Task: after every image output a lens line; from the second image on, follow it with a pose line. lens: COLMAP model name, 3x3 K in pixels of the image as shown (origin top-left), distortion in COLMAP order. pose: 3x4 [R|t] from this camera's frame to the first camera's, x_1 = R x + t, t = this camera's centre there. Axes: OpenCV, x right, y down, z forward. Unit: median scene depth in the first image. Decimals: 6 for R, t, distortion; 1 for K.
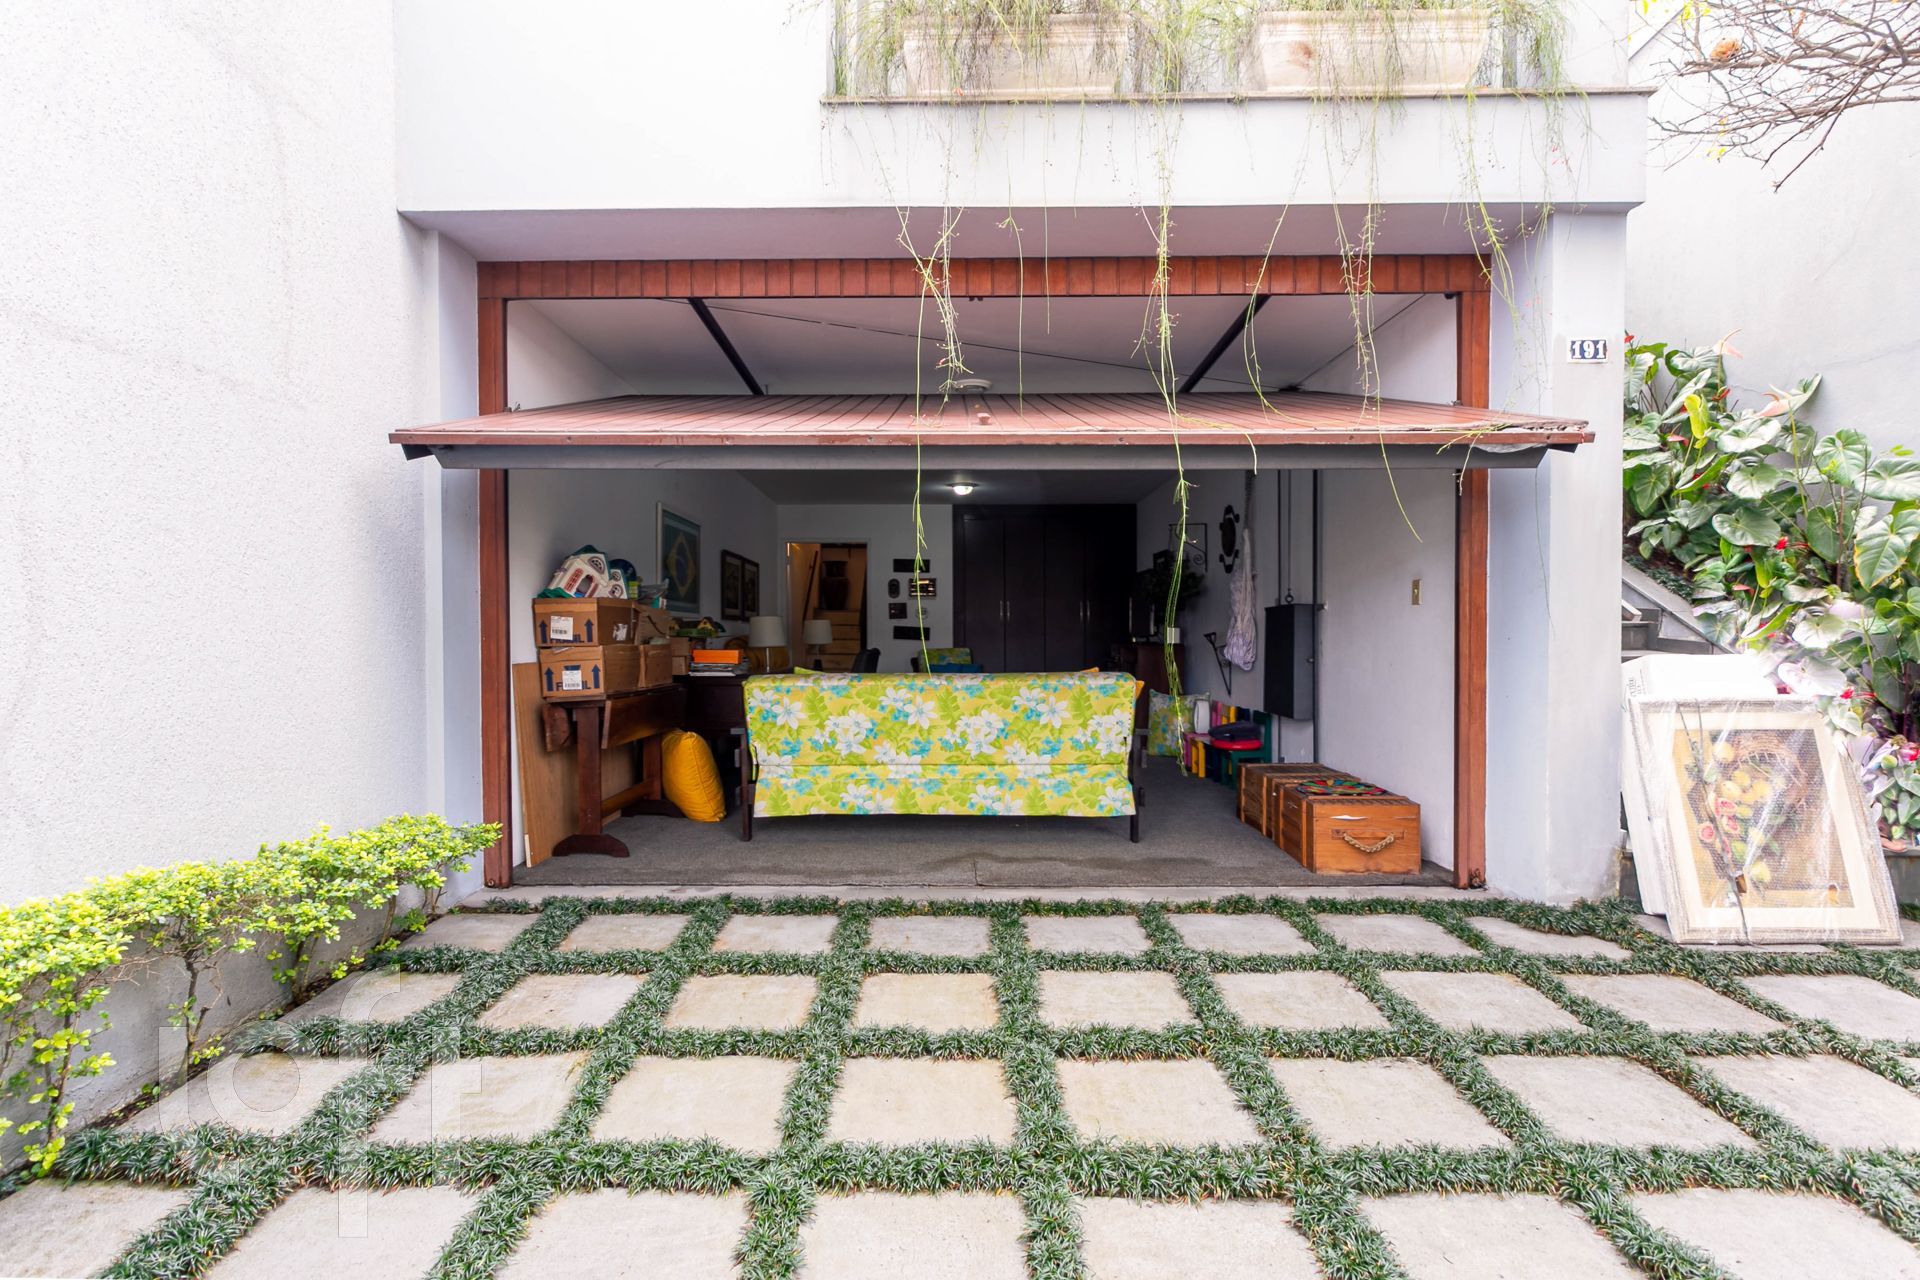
lens RADIAL K [[929.8, 0, 961.5], [0, 929.8, 656.6], [0, 0, 1]] dist [0.003699, -0.000886]
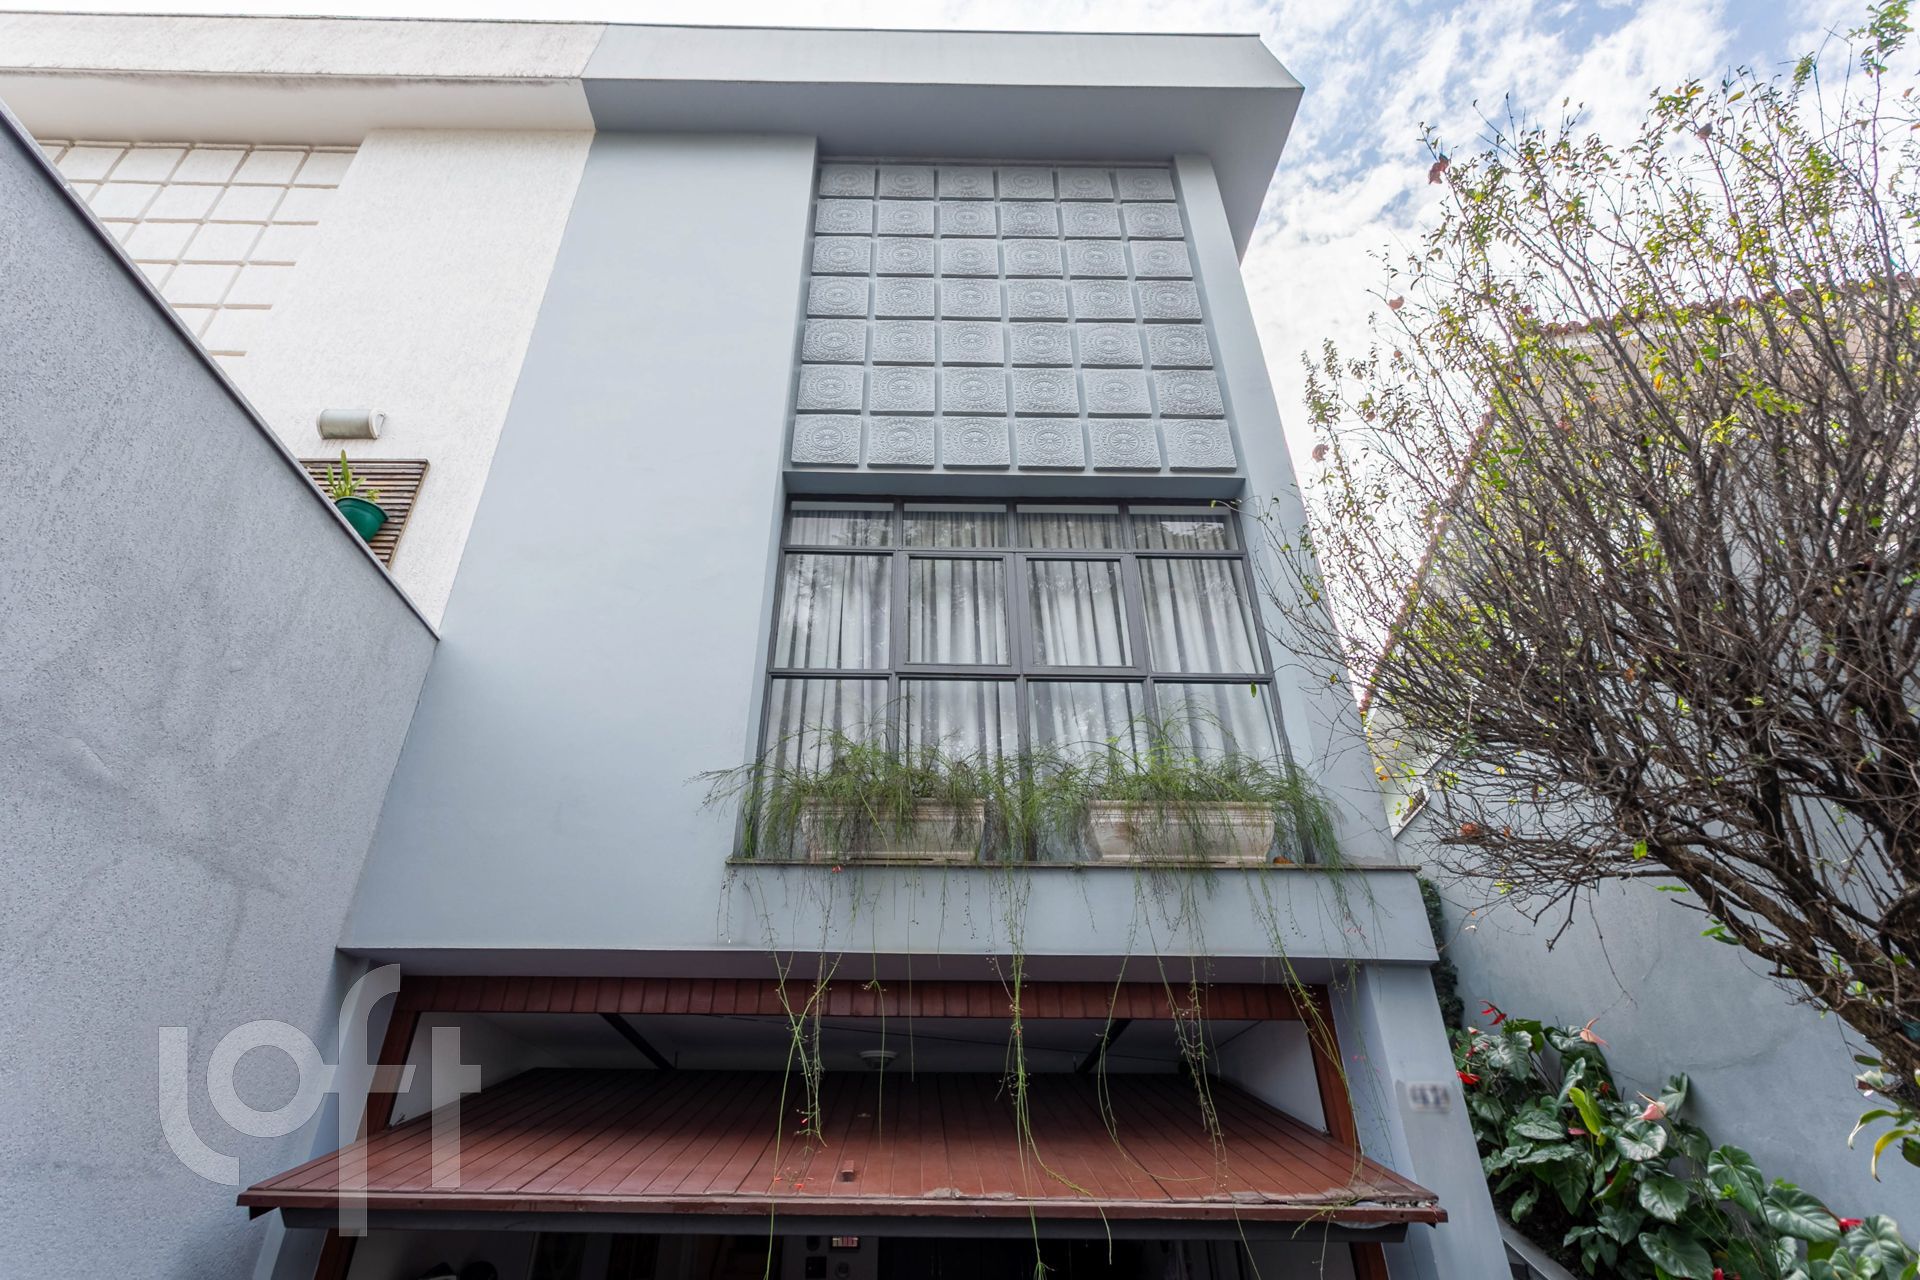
lens RADIAL K [[929.8, 0, 955.1], [0, 929.8, 639.3], [0, 0, 1]] dist [0.003699, -0.000886]
pose [[0.999910, 0.007821, 0.010882, 0.119271], [-0.000843, 0.847138, -0.531372, -0.200780], [-0.013375, 0.531315, 0.847069, -0.149438]]
